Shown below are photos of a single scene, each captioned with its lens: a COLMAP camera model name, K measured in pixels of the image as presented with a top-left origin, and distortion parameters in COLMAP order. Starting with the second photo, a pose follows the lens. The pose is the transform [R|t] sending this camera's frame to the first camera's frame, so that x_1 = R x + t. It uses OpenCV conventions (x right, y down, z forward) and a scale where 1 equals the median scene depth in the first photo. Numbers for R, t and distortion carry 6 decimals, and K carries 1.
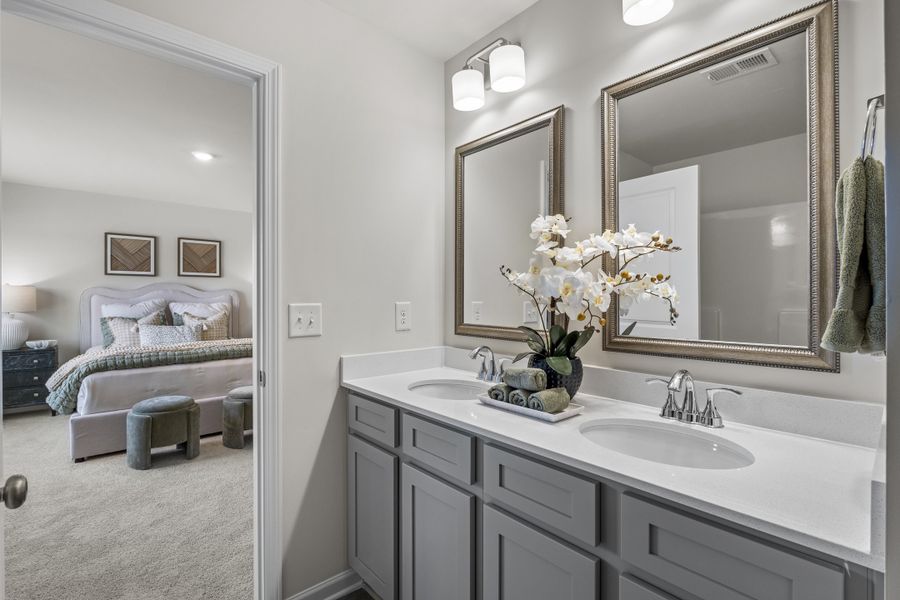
lens RADIAL K [[413.5, 0, 452.4], [0, 413.5, 297.1], [0, 0, 1]] dist [-0.002641, -0.000290]
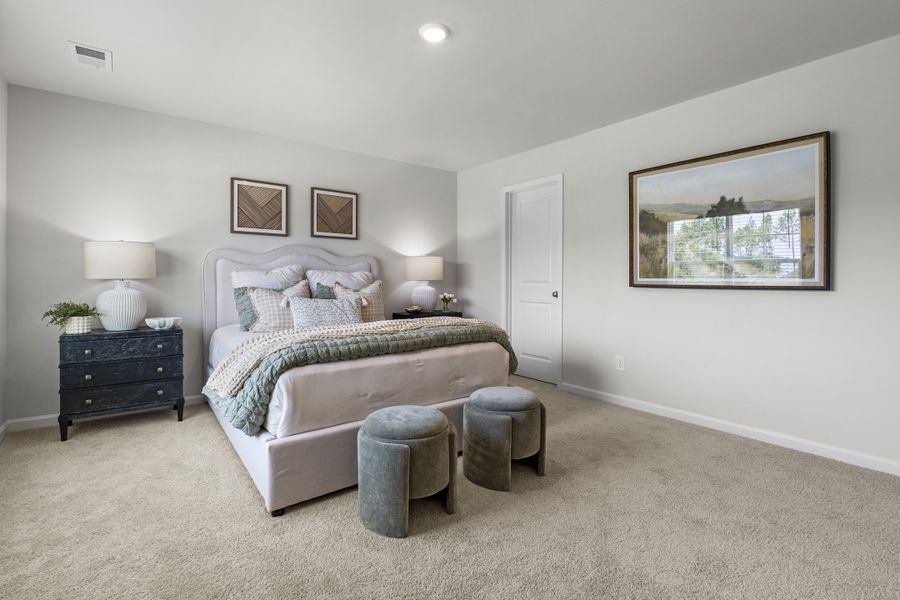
lens RADIAL K [[413.5, 0, 449.1], [0, 413.5, 281.8], [0, 0, 1]] dist [-0.002641, -0.000290]
pose [[0.998504, 0.001347, -0.054667, -0.441304], [-0.001114, 0.999990, 0.004282, 0.036686], [0.054673, -0.004215, 0.998495, 0.287724]]
